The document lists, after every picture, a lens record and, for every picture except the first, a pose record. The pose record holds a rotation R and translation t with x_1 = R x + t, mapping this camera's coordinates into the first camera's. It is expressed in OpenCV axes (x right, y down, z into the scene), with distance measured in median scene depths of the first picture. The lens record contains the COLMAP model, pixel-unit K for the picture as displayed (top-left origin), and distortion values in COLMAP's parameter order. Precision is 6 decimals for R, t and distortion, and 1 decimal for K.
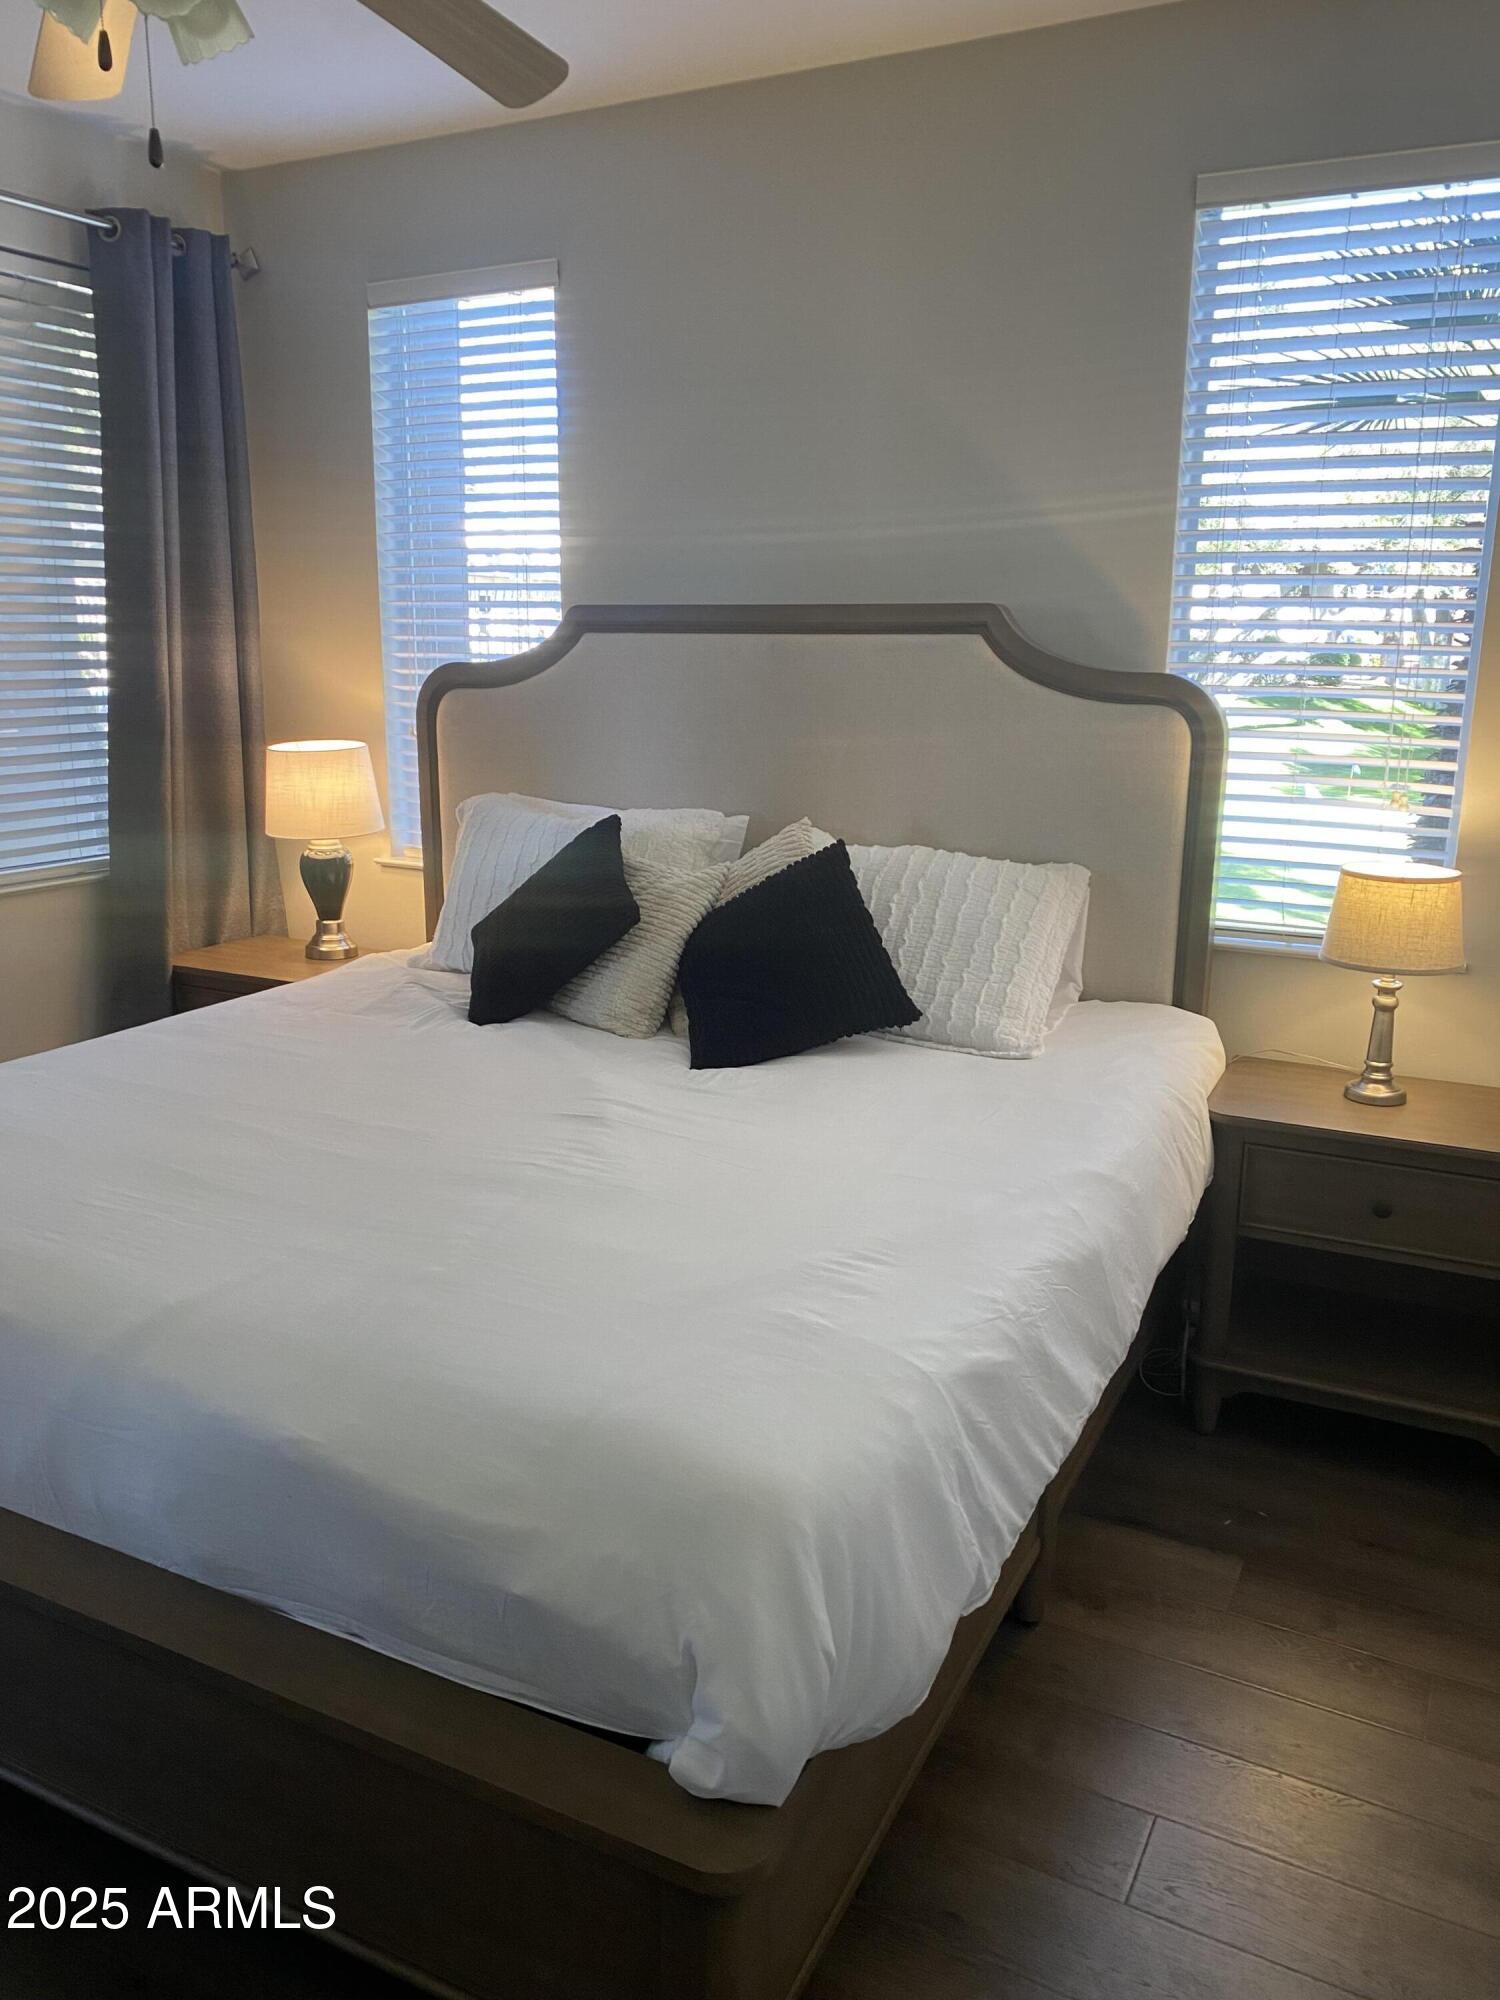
lens RADIAL K [[1543.5, 0, 750.0], [0, 1543.5, 1000.0], [0, 0, 1]] dist [0.071118, -0.091471]
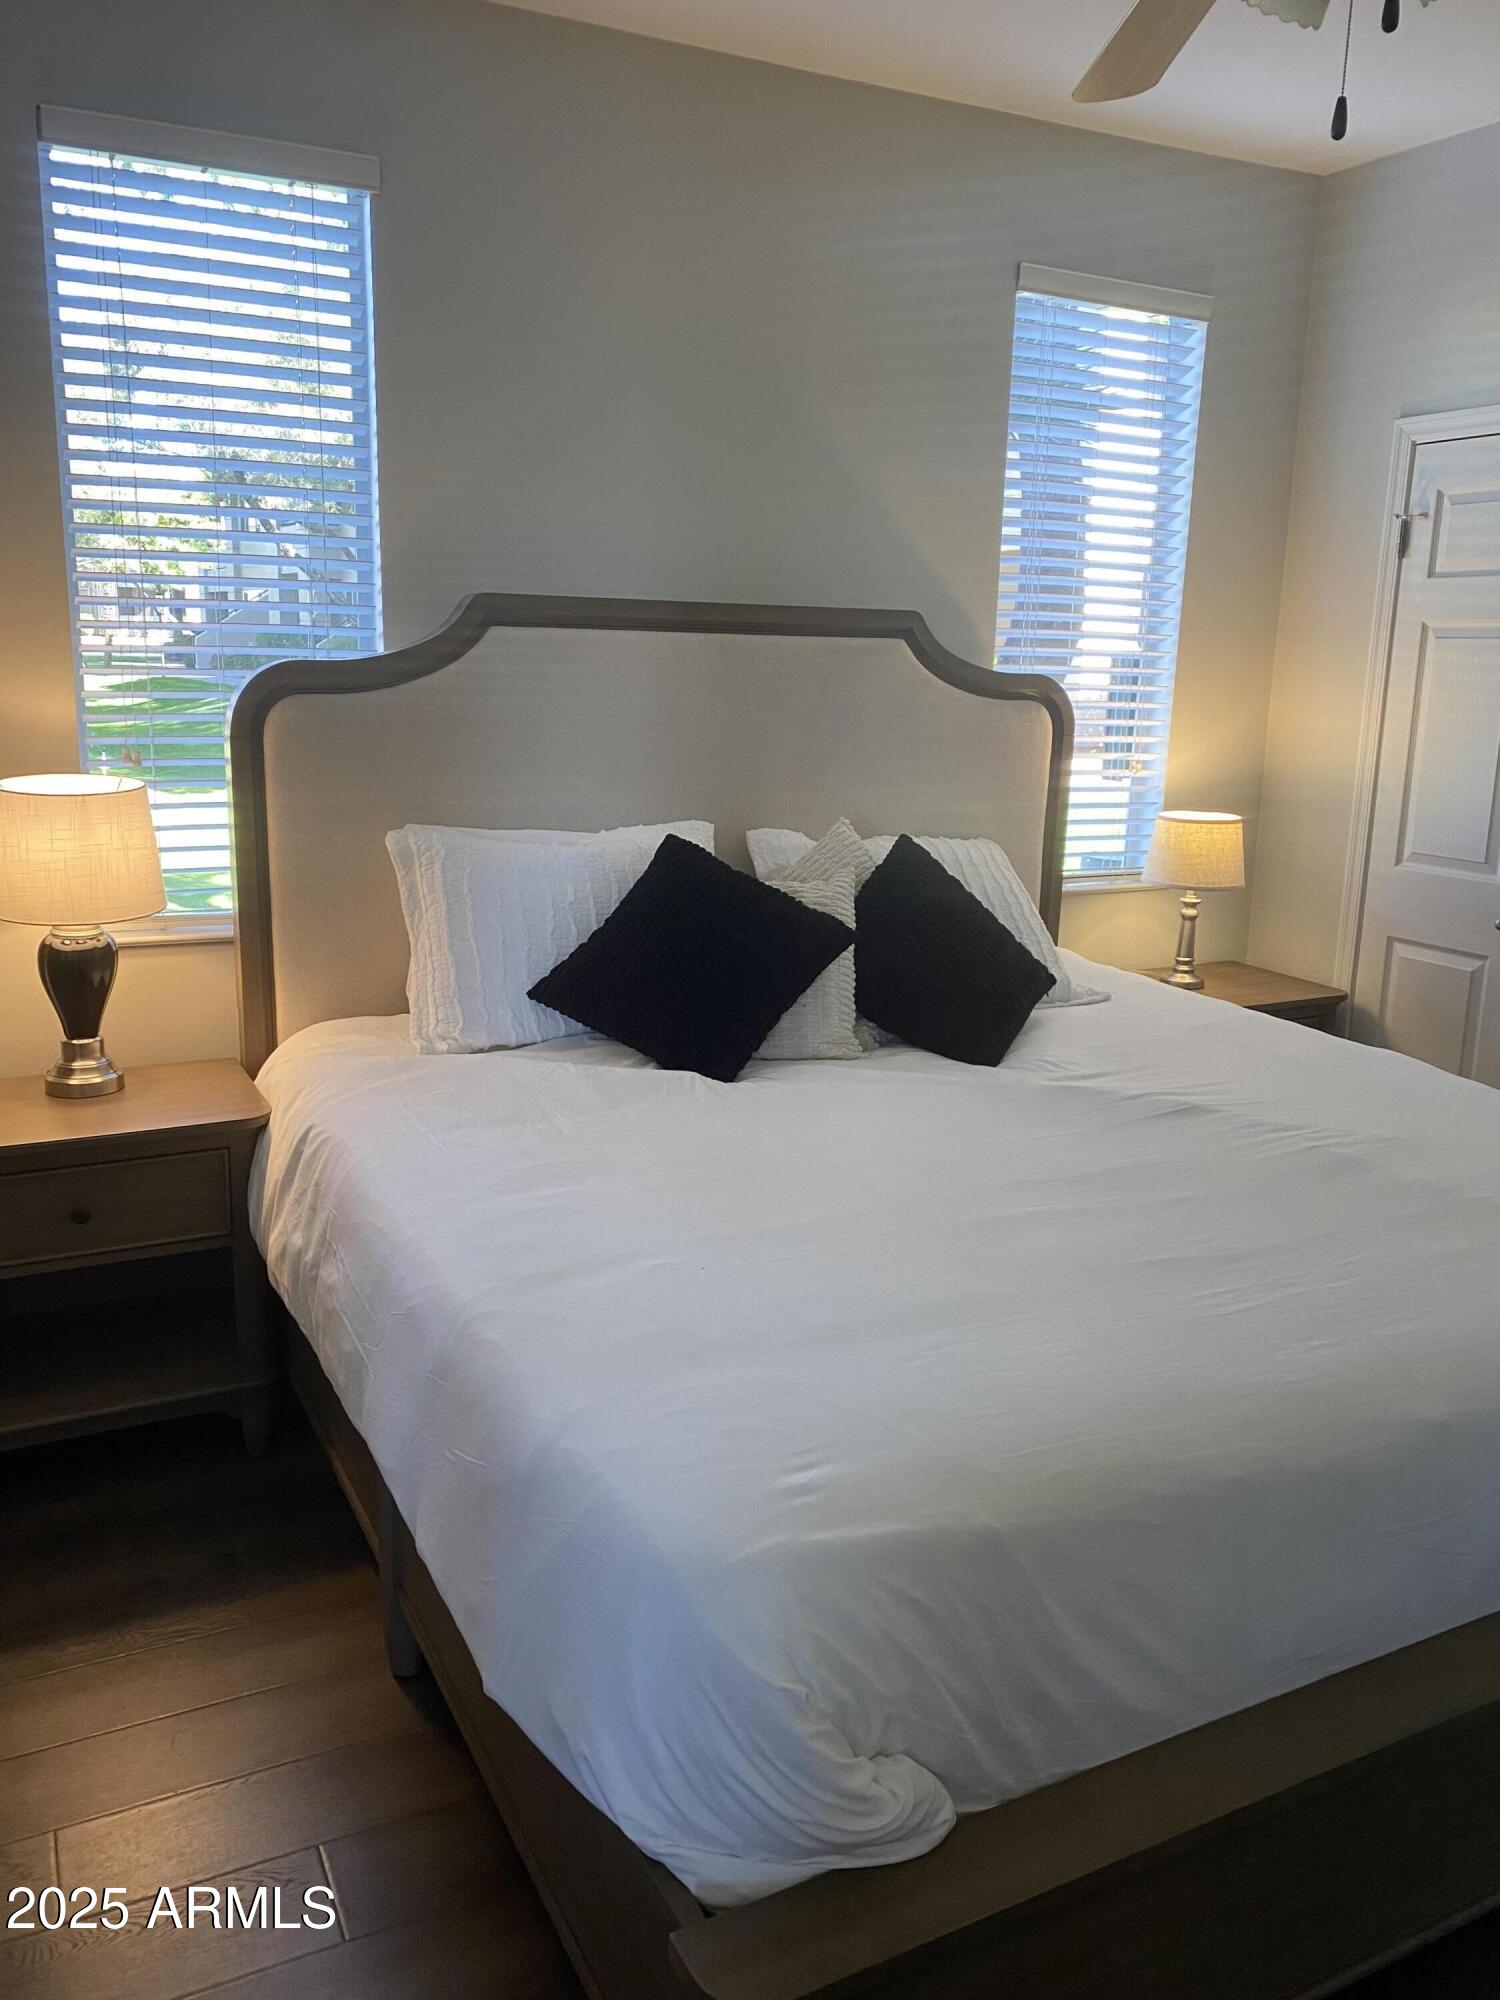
lens RADIAL K [[1543.5, 0, 750.0], [0, 1543.5, 1000.0], [0, 0, 1]] dist [0.071118, -0.091471]
pose [[0.576693, -0.181010, 0.796656, -0.838994], [0.163477, 0.980991, 0.104554, -0.118874], [-0.800437, 0.069940, 0.595322, 0.458115]]
